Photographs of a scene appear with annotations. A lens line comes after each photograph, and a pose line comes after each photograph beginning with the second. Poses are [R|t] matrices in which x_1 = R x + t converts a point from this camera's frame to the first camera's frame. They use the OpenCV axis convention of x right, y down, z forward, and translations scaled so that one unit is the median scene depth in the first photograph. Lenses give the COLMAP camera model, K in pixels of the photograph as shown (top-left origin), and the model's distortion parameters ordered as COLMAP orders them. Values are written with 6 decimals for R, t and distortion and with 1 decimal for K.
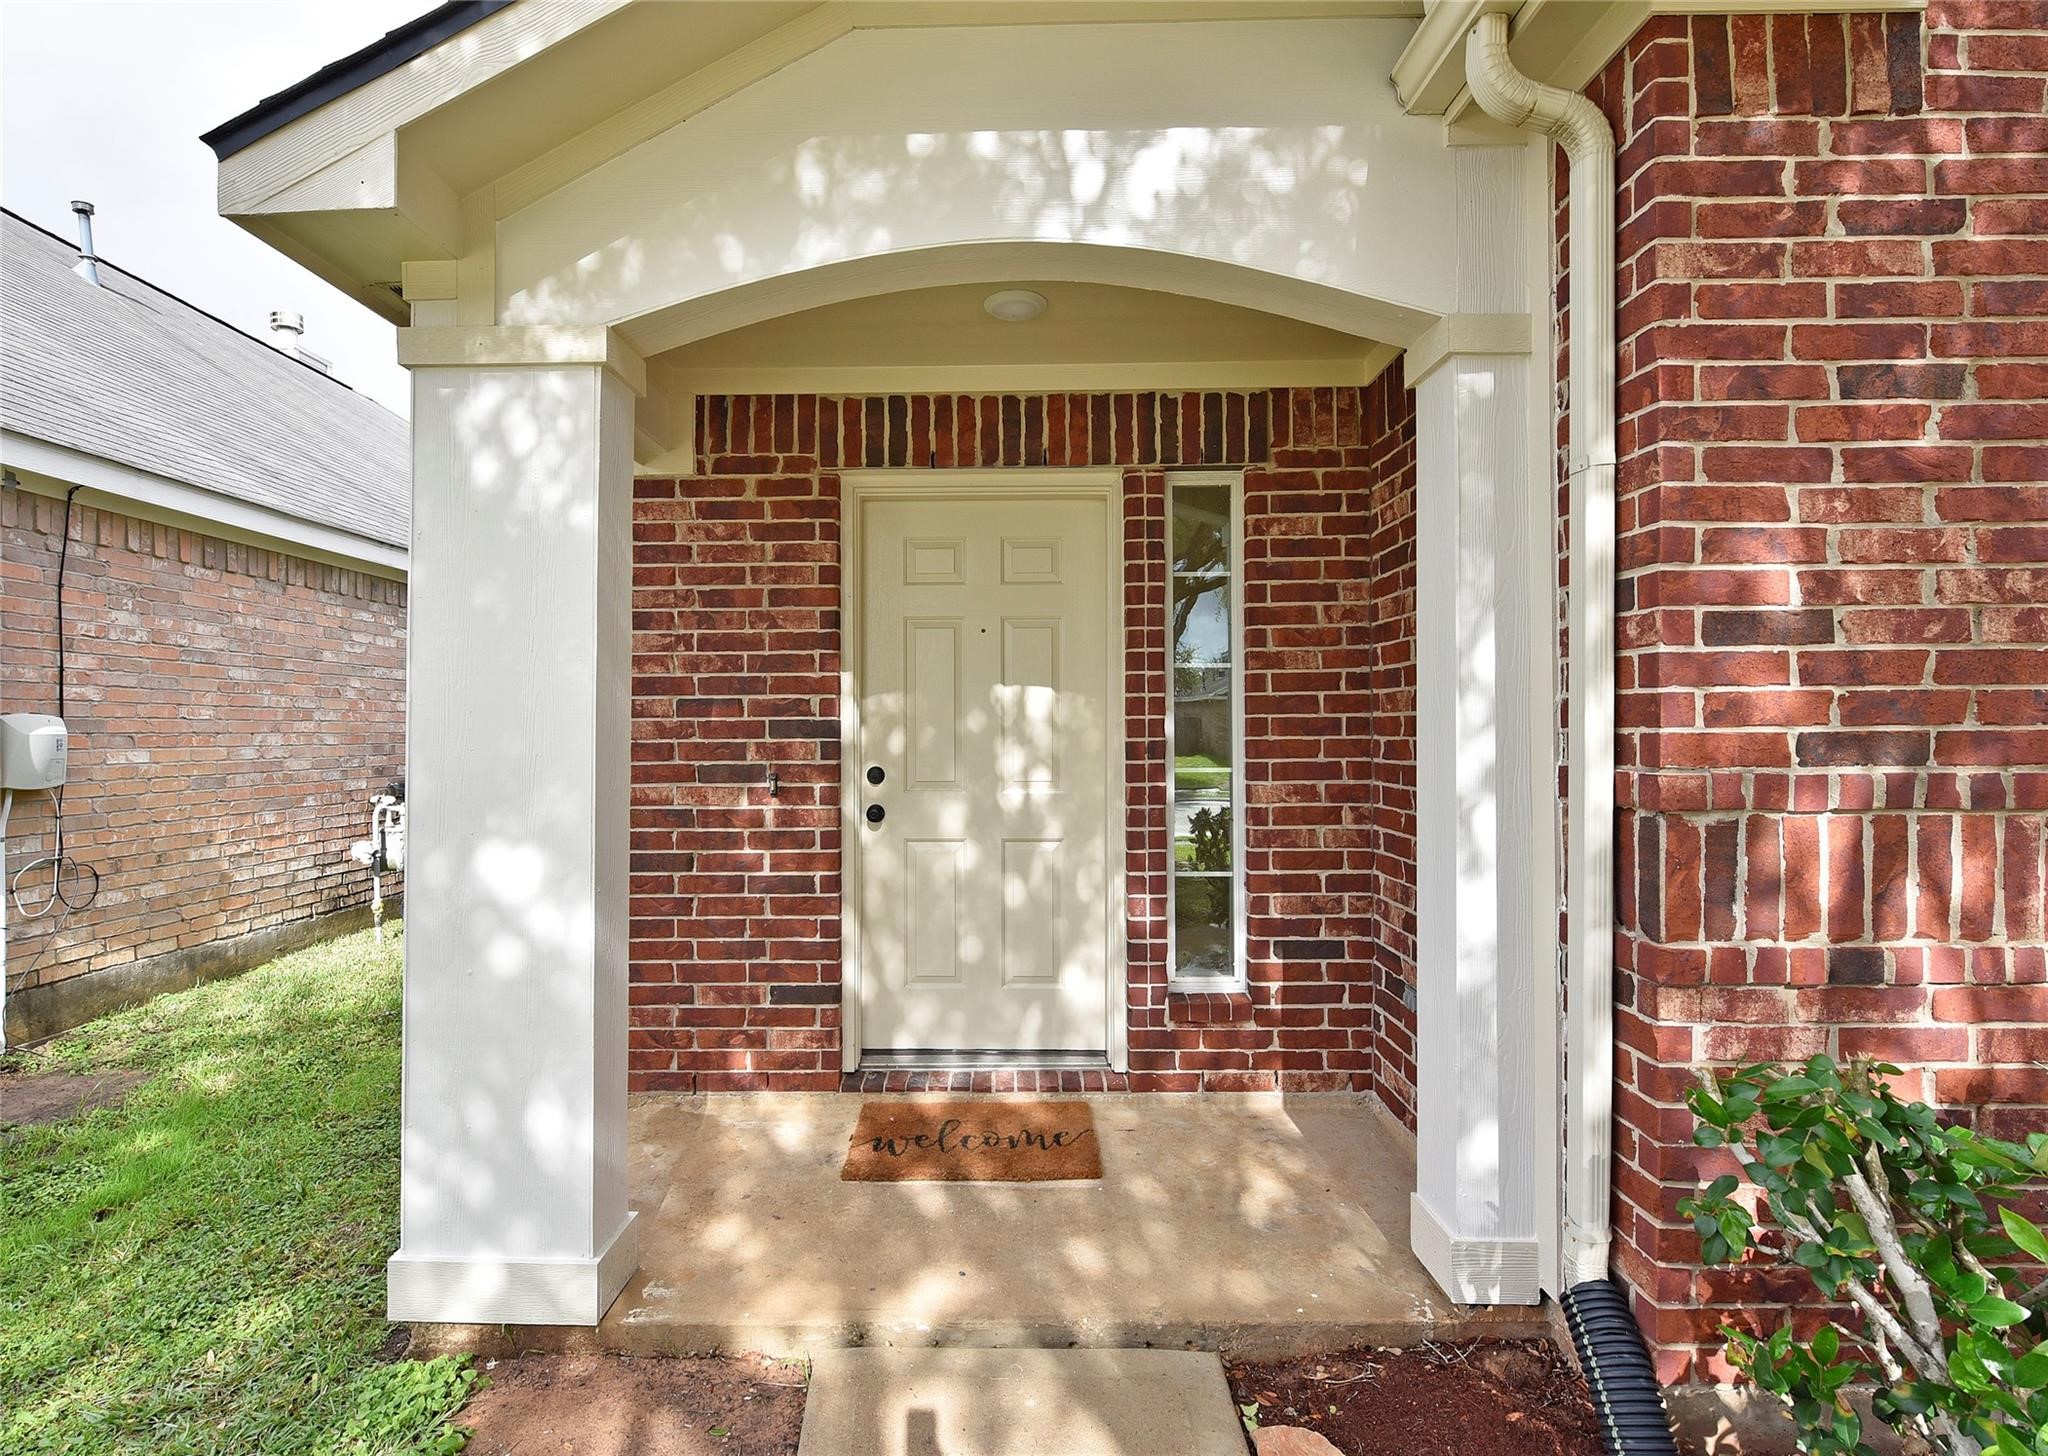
lens RADIAL K [[961.3, 0, 1005.8], [0, 961.3, 721.6], [0, 0, 1]] dist [-0.005537, -0.000737]
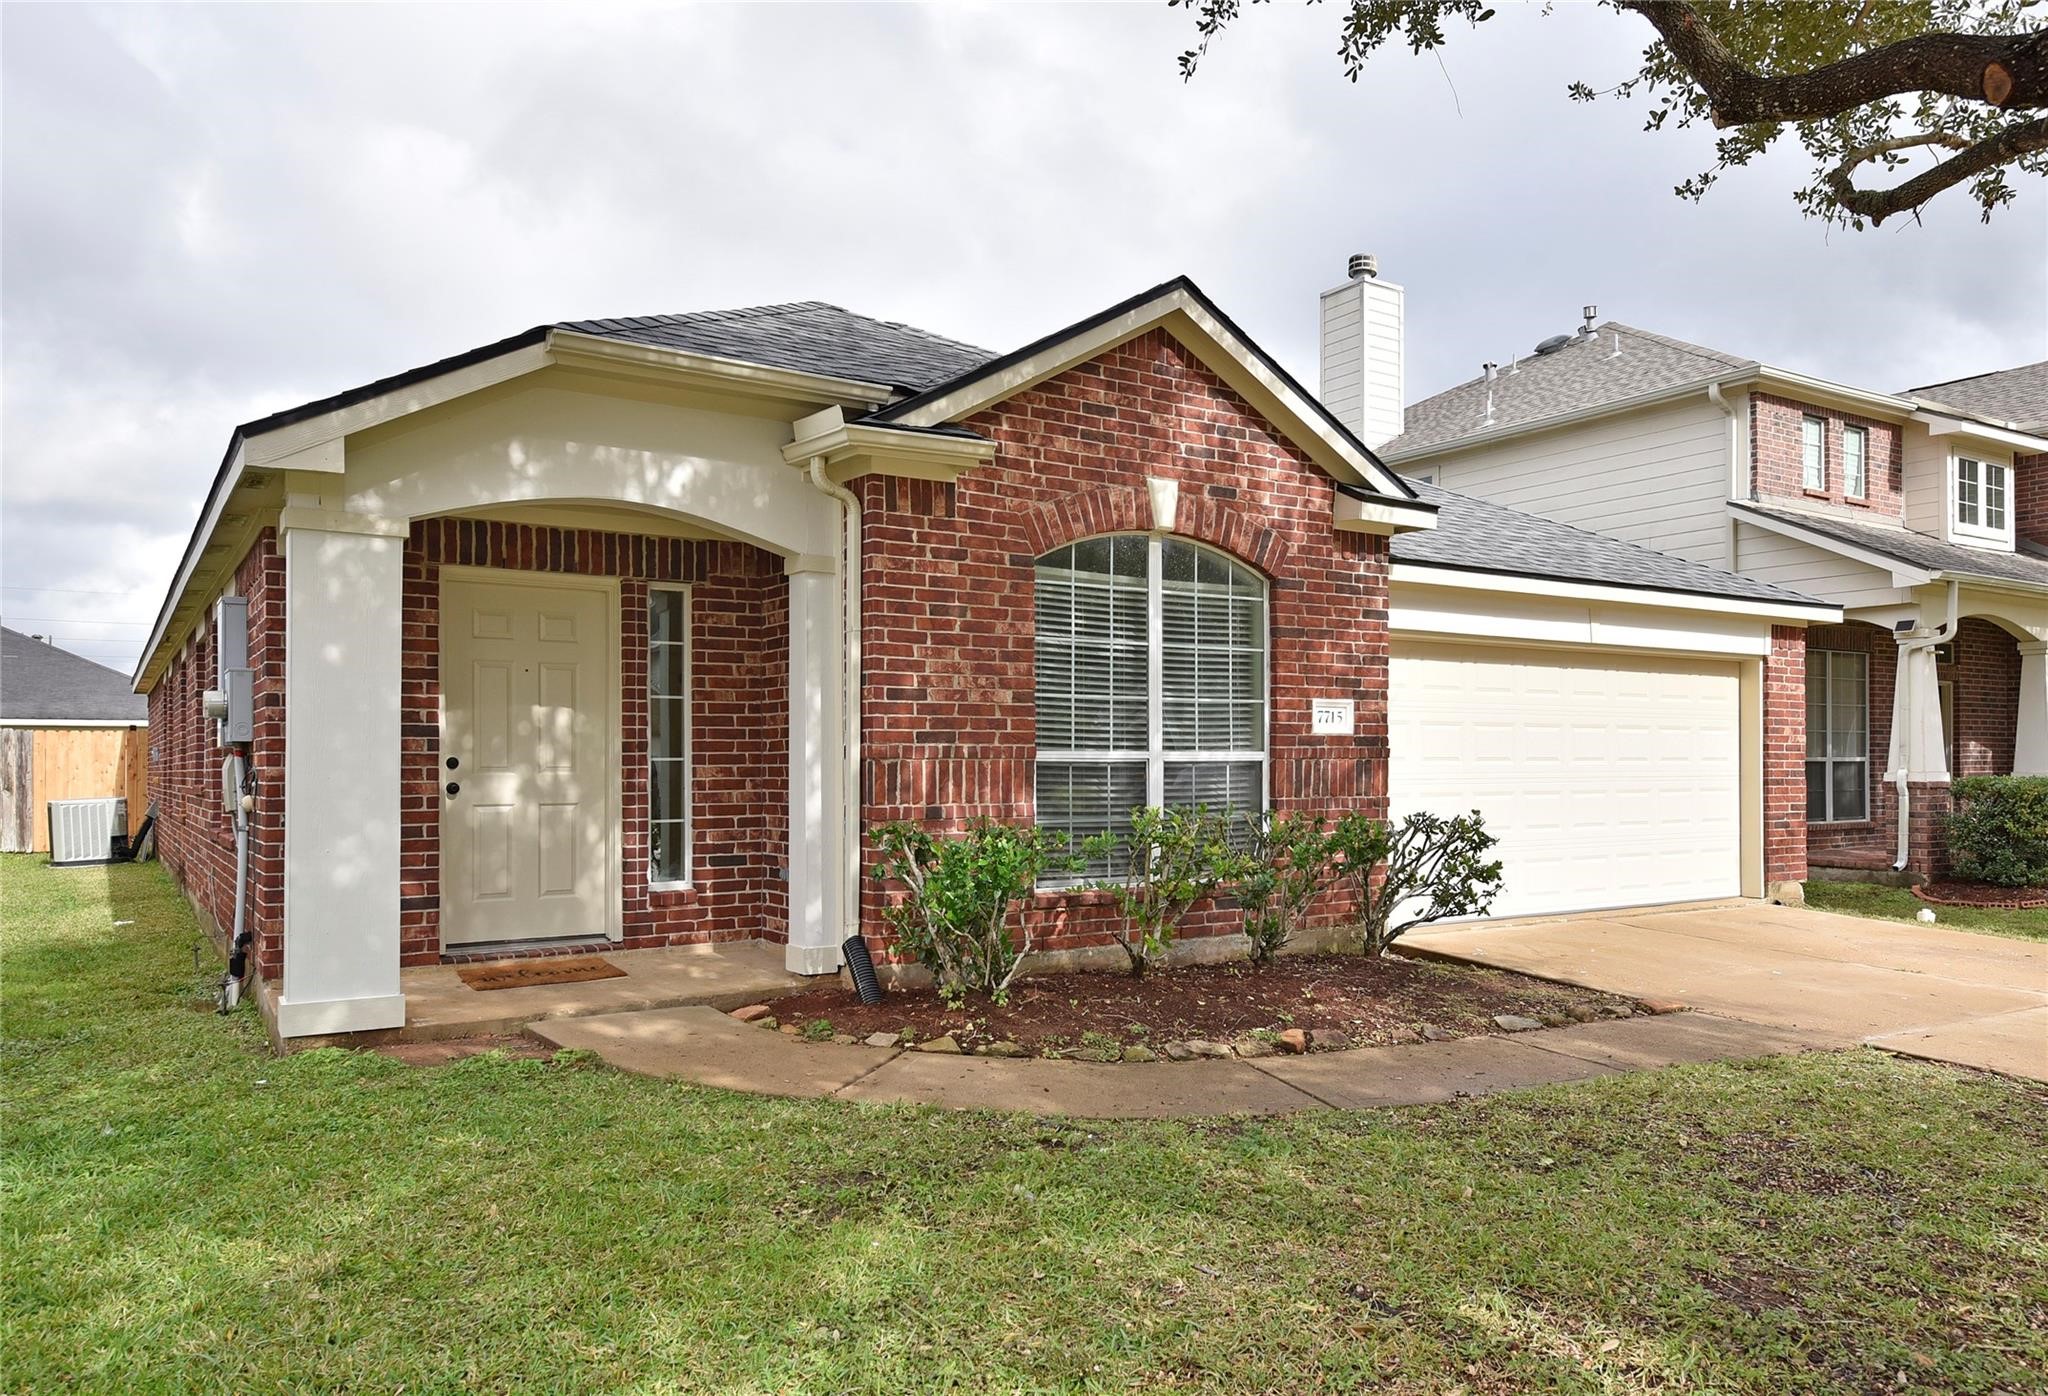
lens RADIAL K [[1388.1, 0, 1038.0], [0, 1388.1, 757.4], [0, 0, 1]] dist [0.008919, 0.000933]
pose [[0.821178, 0.004838, 0.570651, -0.664805], [-0.002746, 0.999986, -0.004527, 0.057589], [-0.570665, 0.002150, 0.821180, -1.402312]]
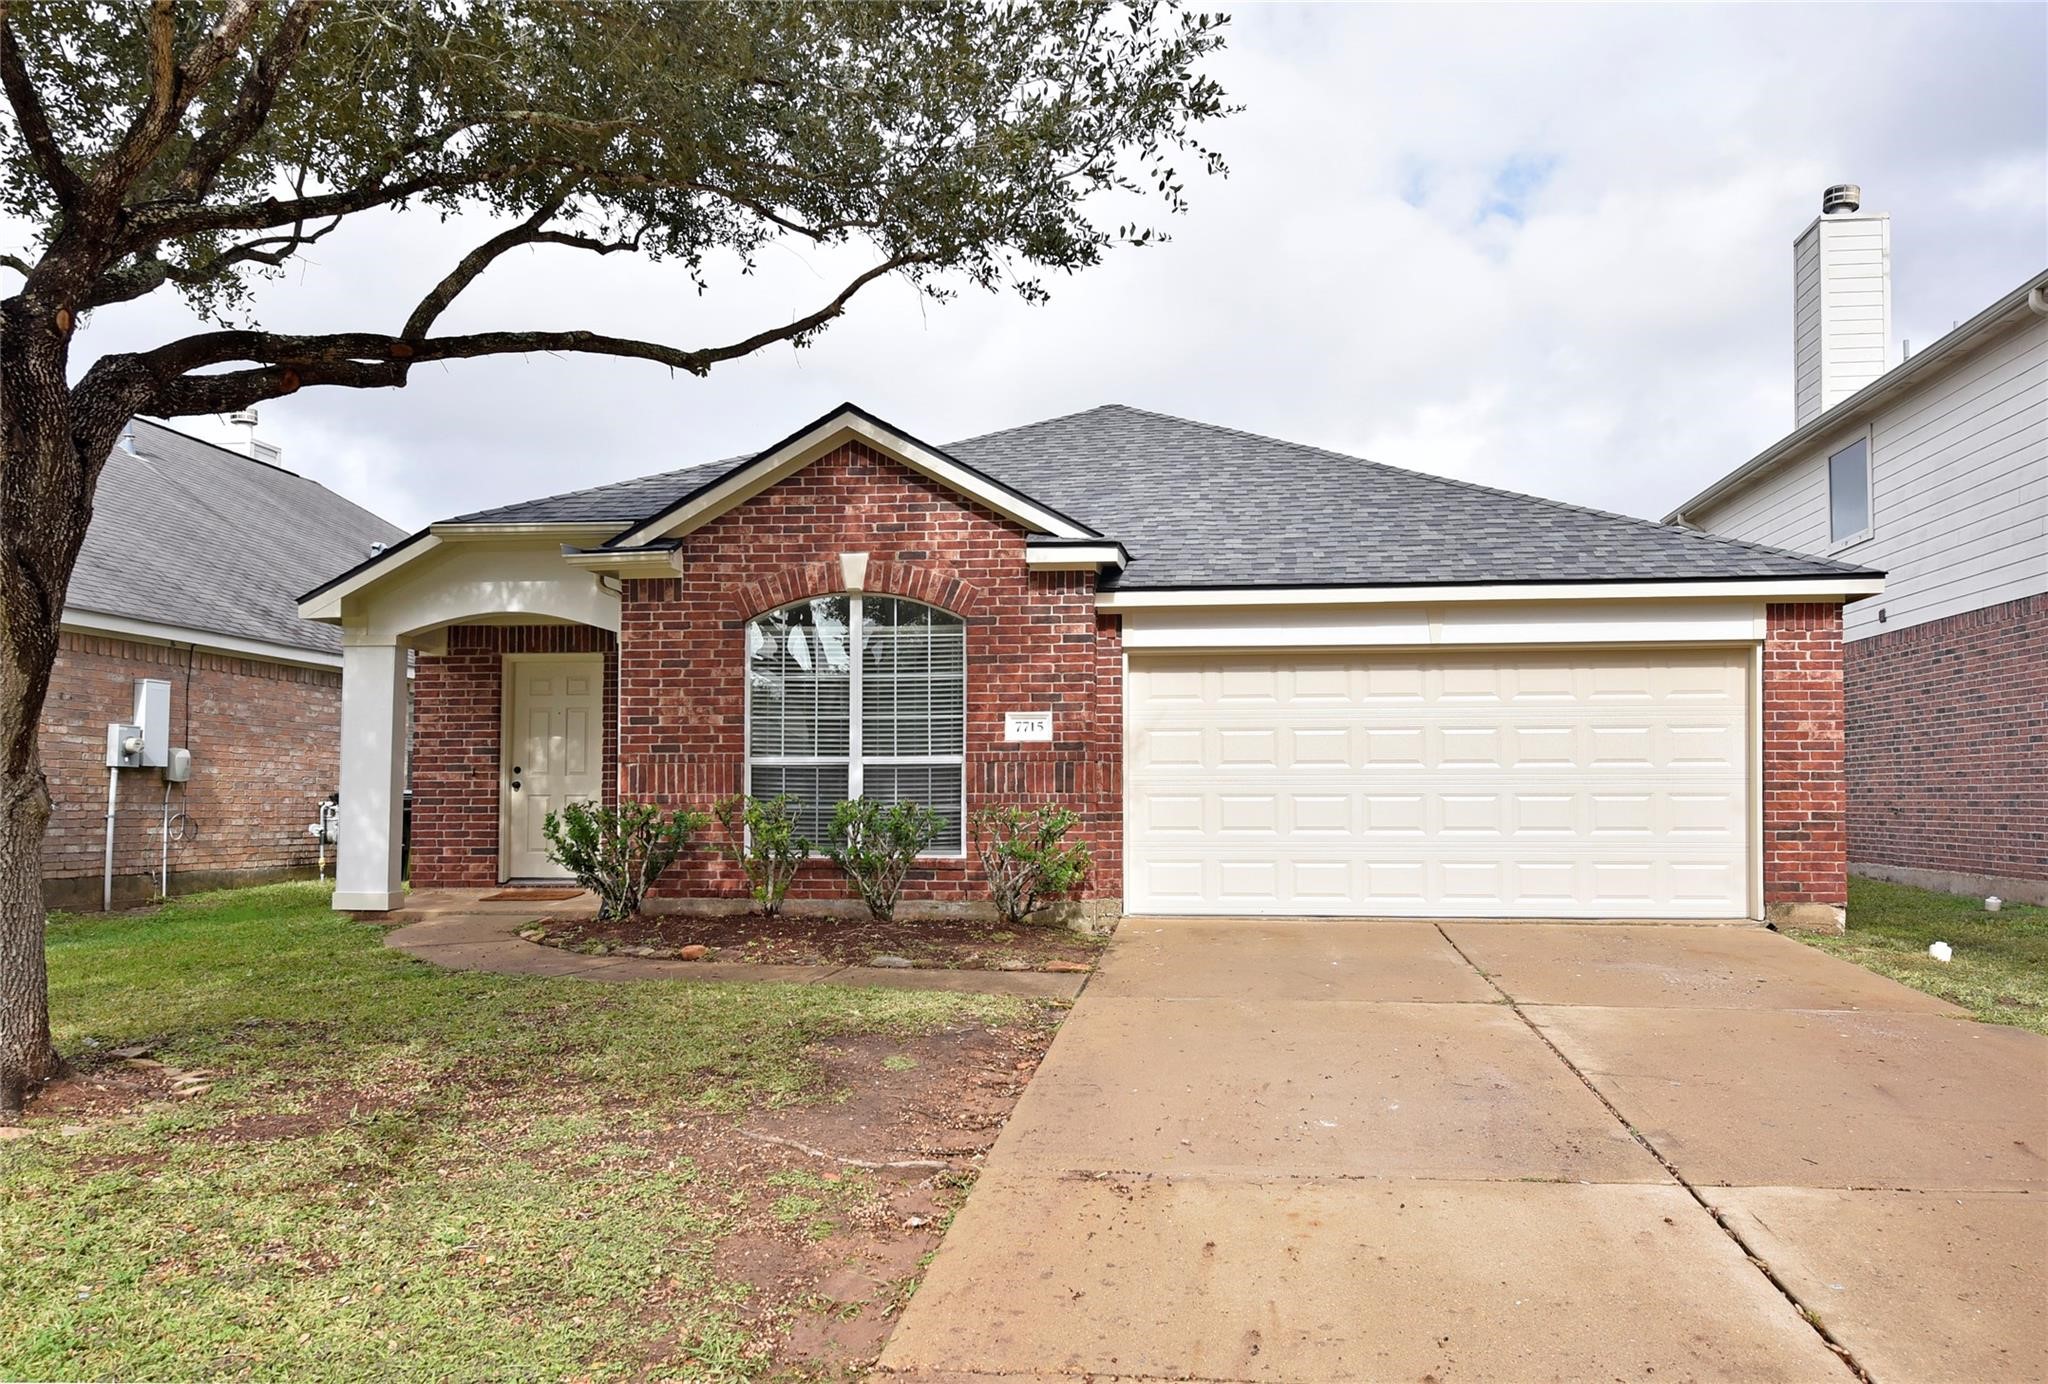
lens RADIAL K [[1440.6, 0, 1111.6], [0, 1440.6, 743.7], [0, 0, 1]] dist [0.000516, 0.001783]
pose [[0.997782, -0.000062, -0.066567, 1.794228], [-0.002252, 0.999396, -0.034681, 0.122069], [0.066529, 0.034754, 0.997179, -2.875144]]
